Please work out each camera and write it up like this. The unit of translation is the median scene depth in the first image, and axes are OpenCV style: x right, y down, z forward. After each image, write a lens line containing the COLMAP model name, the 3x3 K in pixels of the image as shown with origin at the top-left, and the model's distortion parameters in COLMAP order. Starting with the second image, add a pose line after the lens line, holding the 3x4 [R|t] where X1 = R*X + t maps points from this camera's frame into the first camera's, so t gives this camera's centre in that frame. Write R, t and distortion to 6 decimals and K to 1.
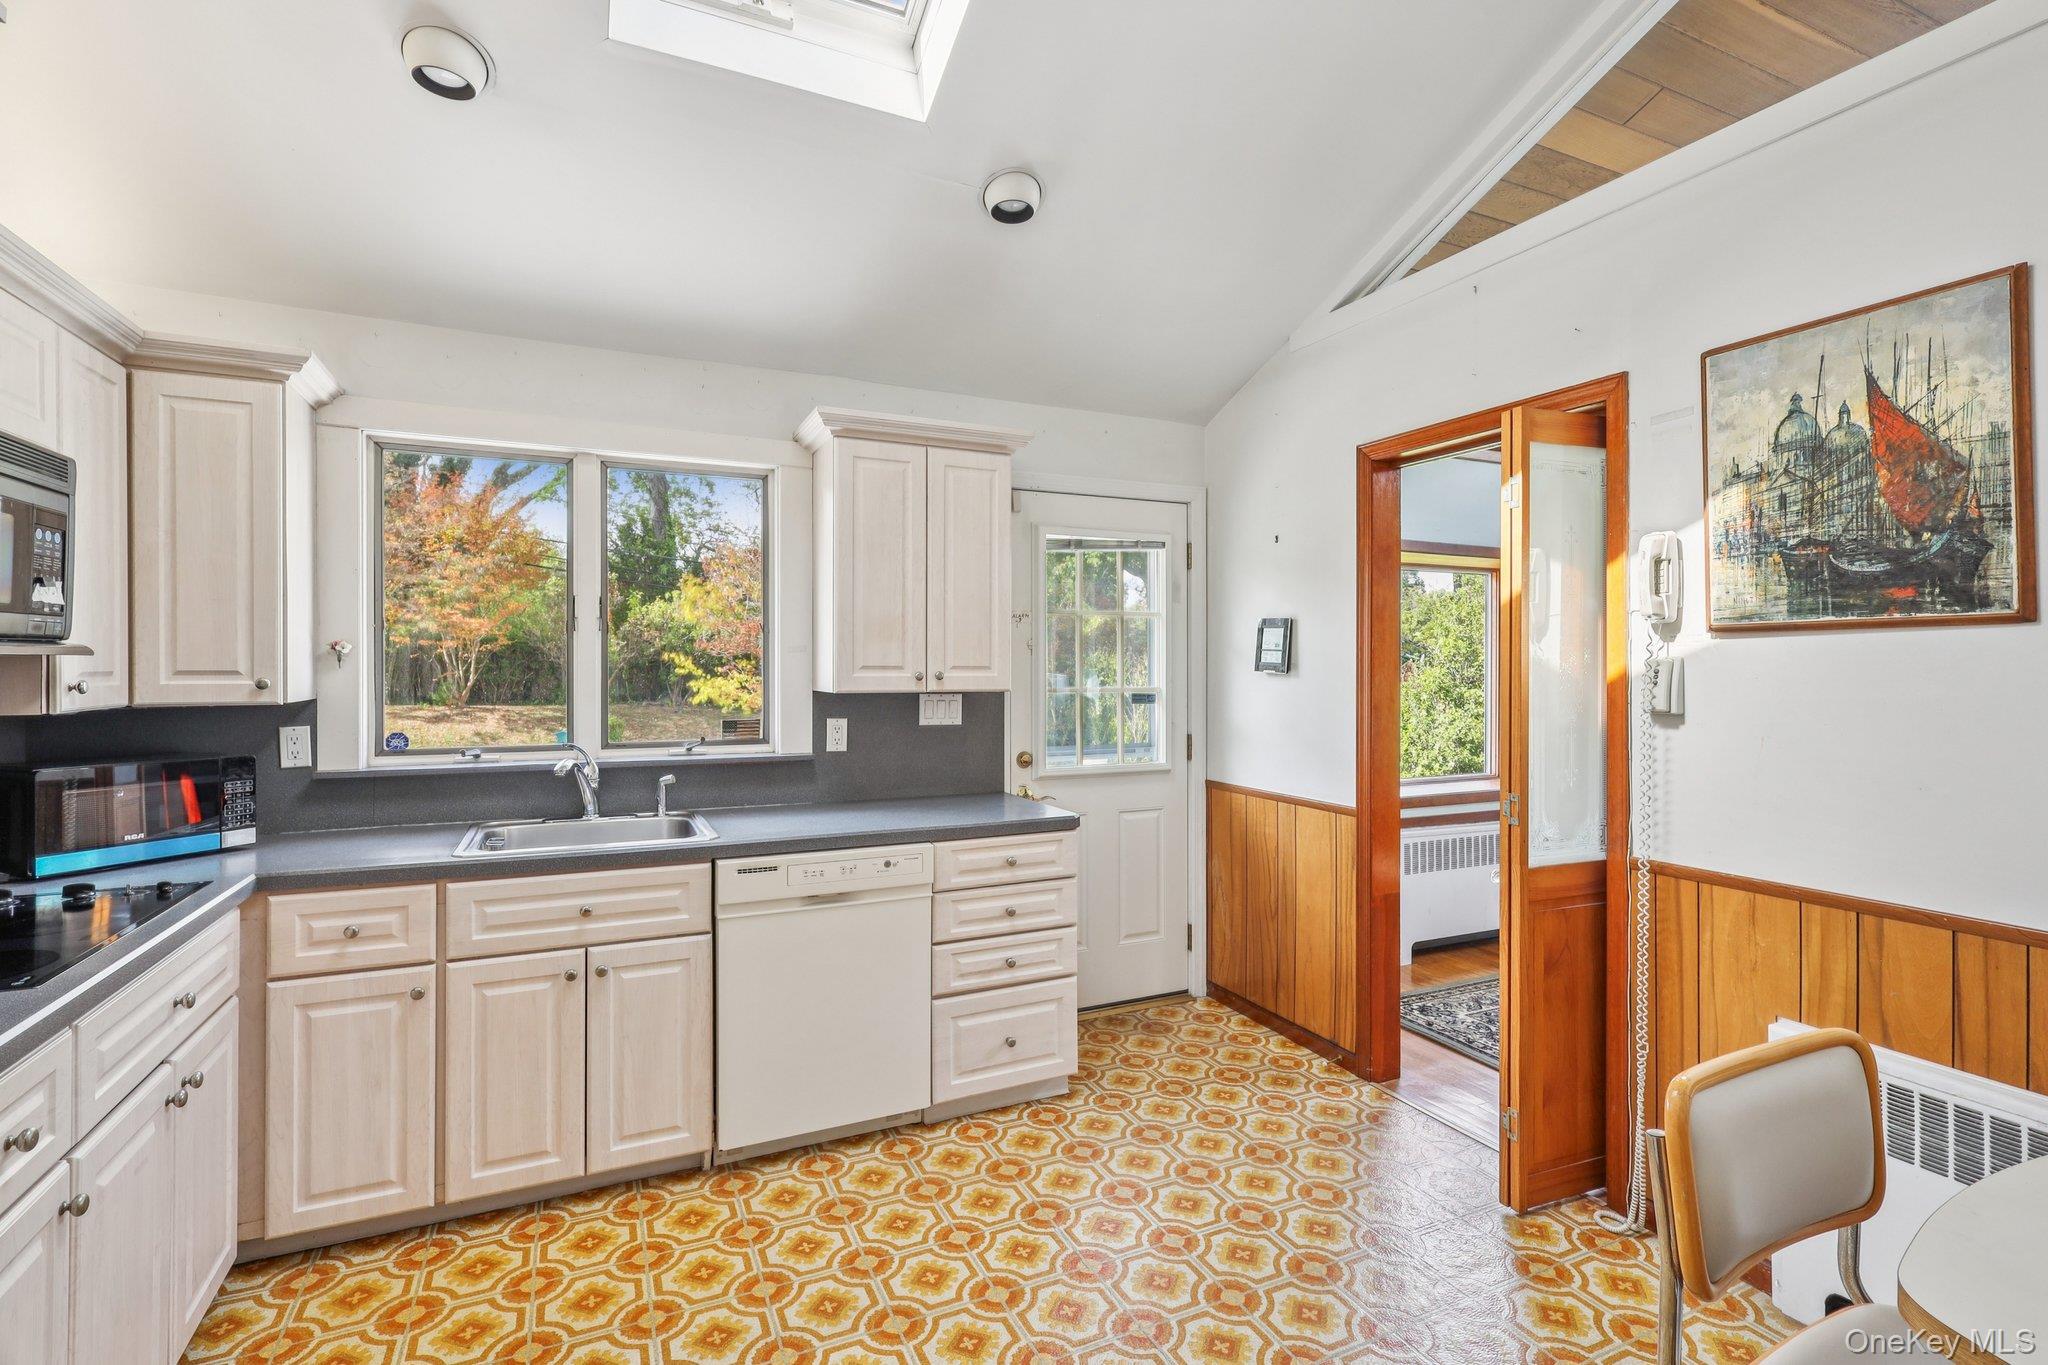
lens RADIAL K [[967.7, 0, 1014.9], [0, 967.7, 673.4], [0, 0, 1]] dist [0.002166, 0.000565]
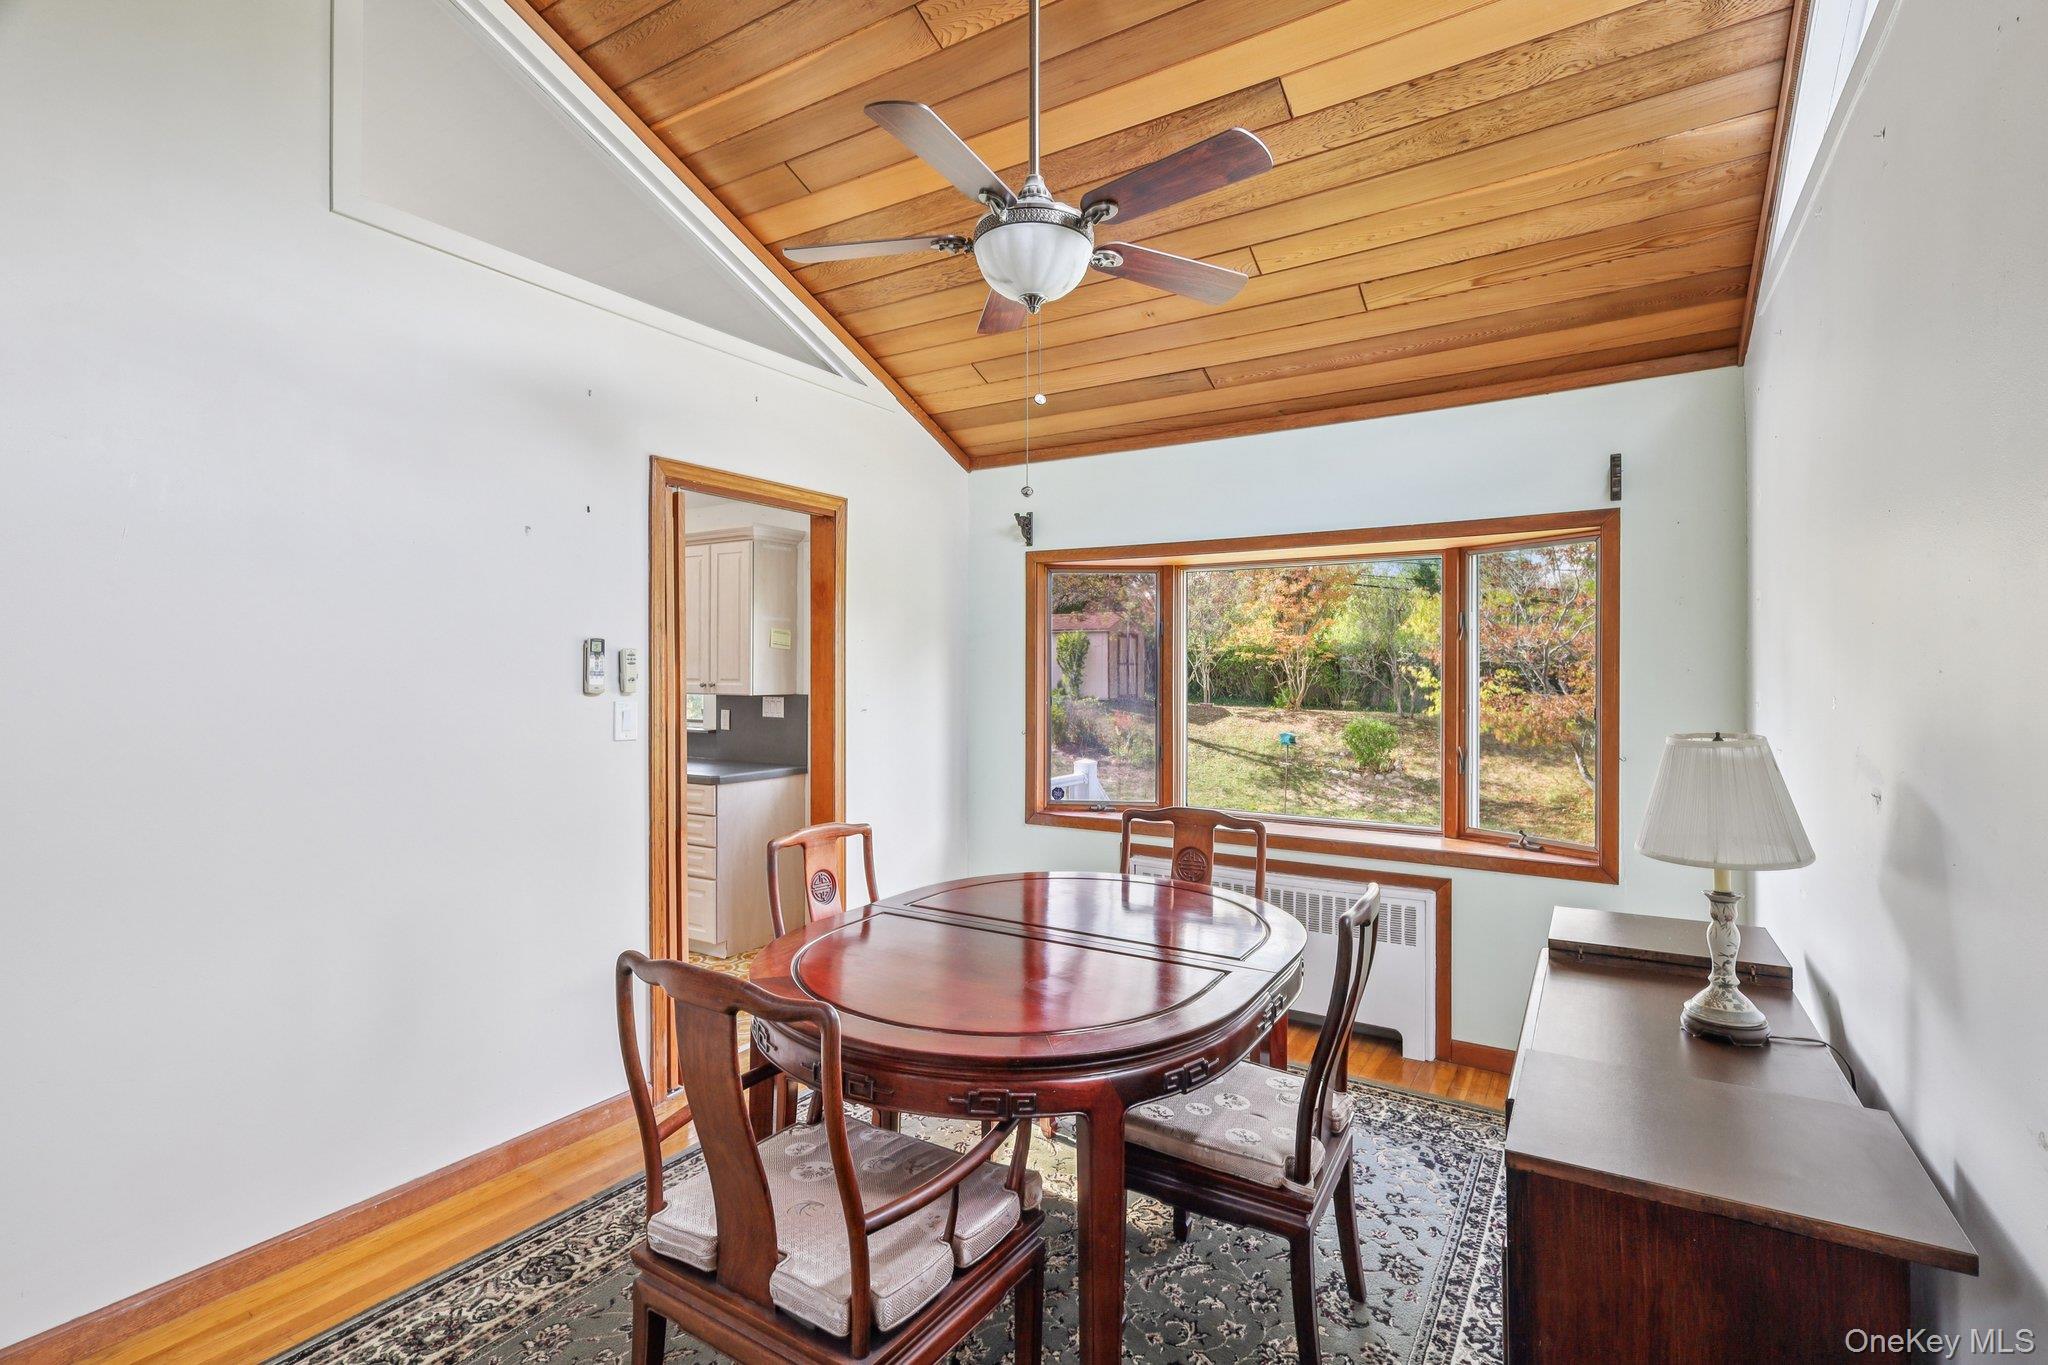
lens RADIAL K [[967.7, 0, 1014.9], [0, 967.7, 673.4], [0, 0, 1]] dist [0.002166, 0.000565]
pose [[0.538460, 0.001096, -0.842650, 1.431963], [-0.005522, 0.999982, -0.002228, -0.014853], [0.842633, 0.005852, 0.538457, 0.497975]]
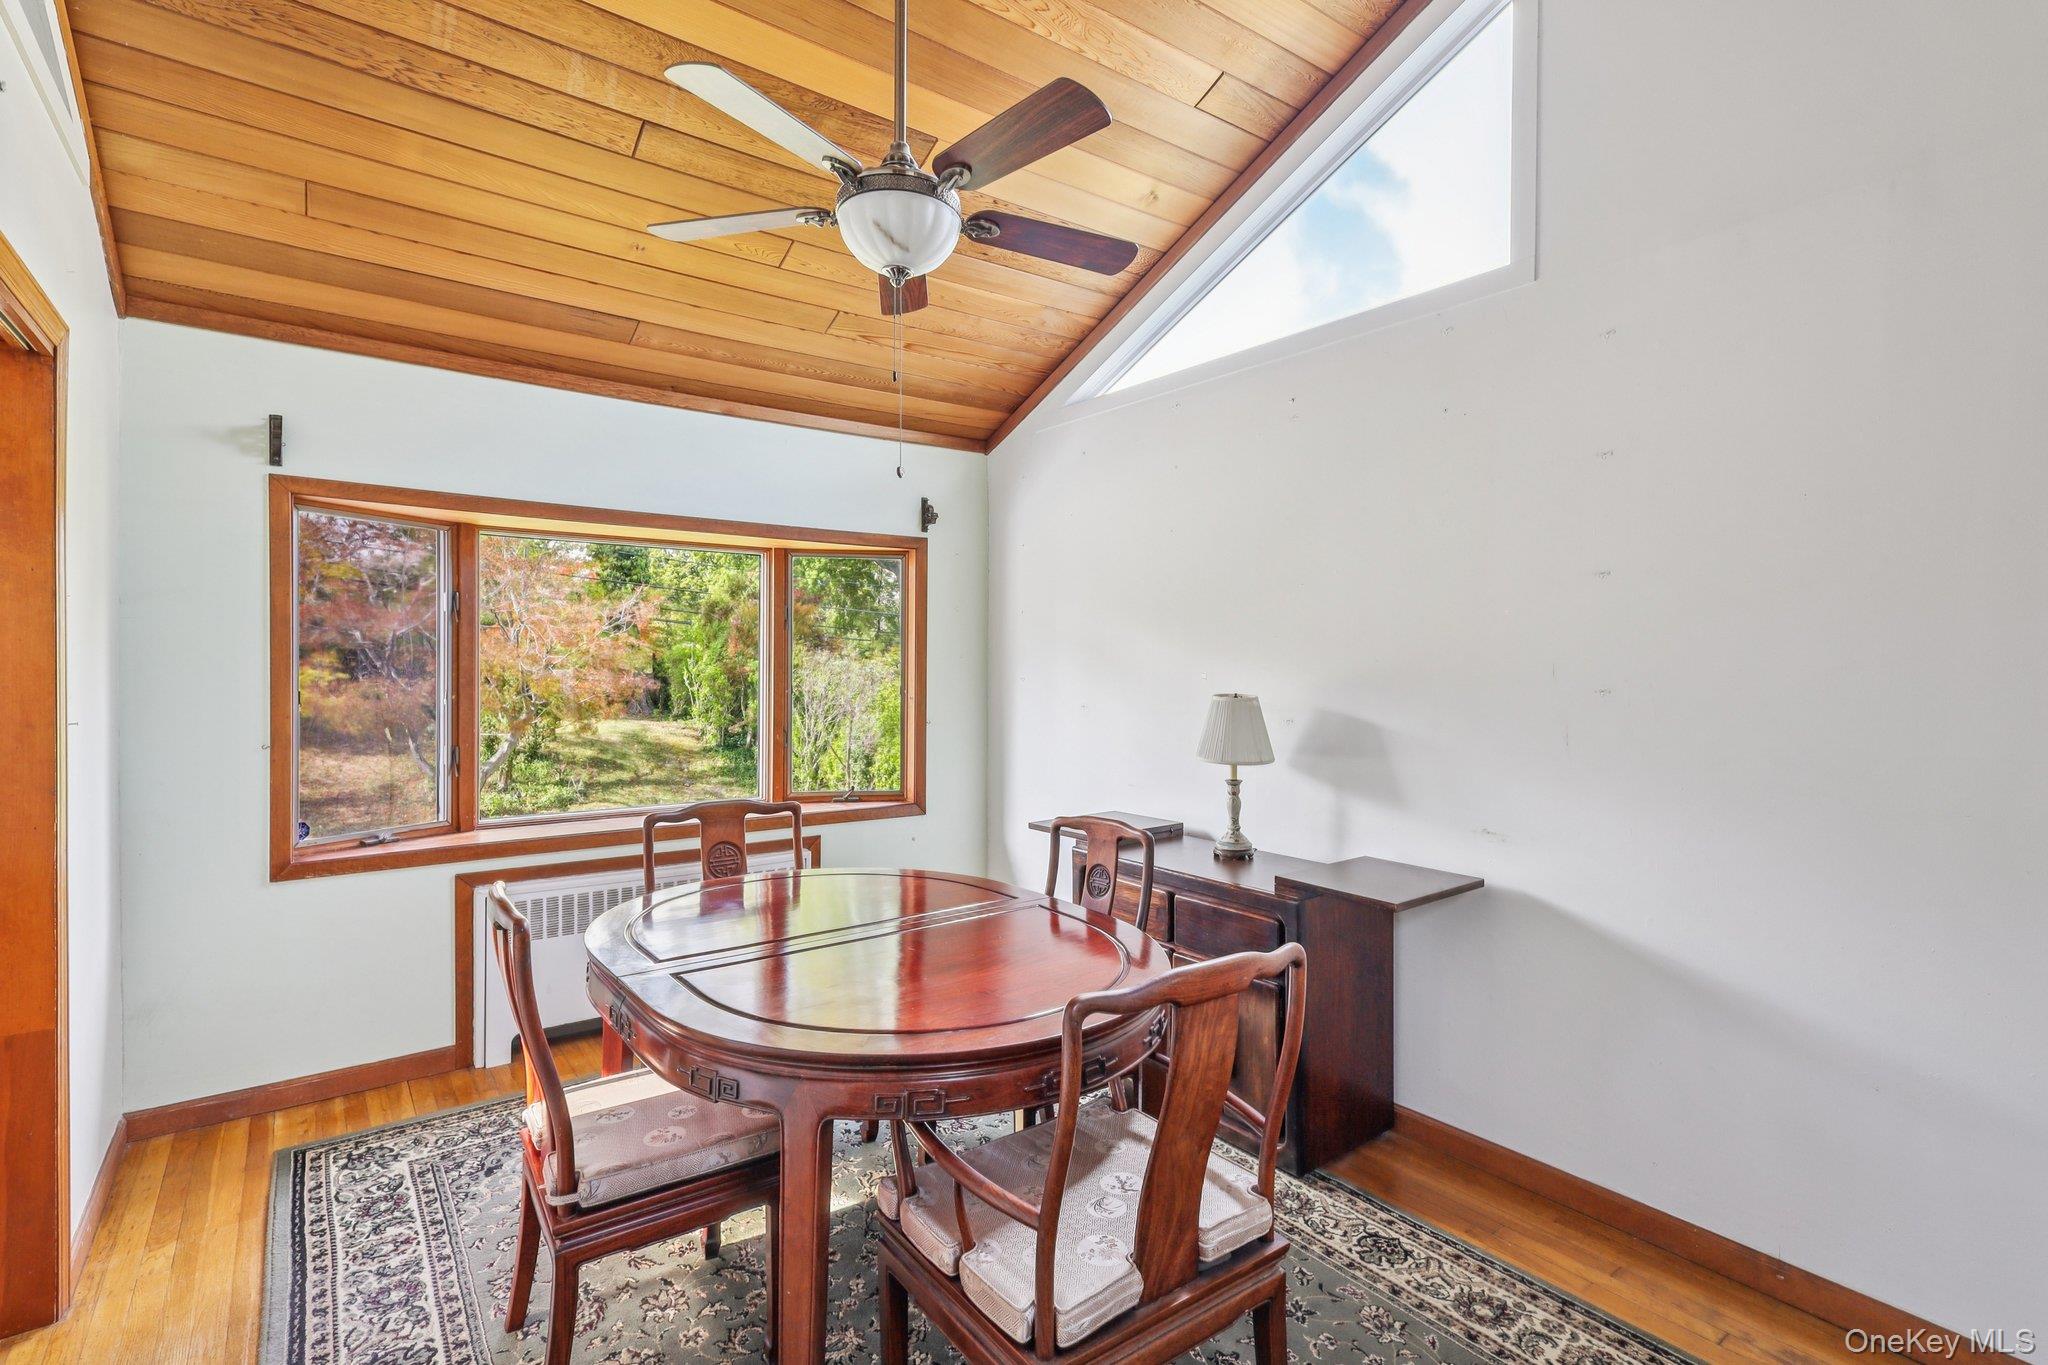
lens RADIAL K [[967.7, 0, 1014.9], [0, 967.7, 673.4], [0, 0, 1]] dist [0.002166, 0.000565]
pose [[0.979305, 0.003070, 0.202365, 0.922563], [-0.004829, 0.999955, 0.008198, -0.013687], [-0.202330, -0.009006, 0.979276, 0.271509]]
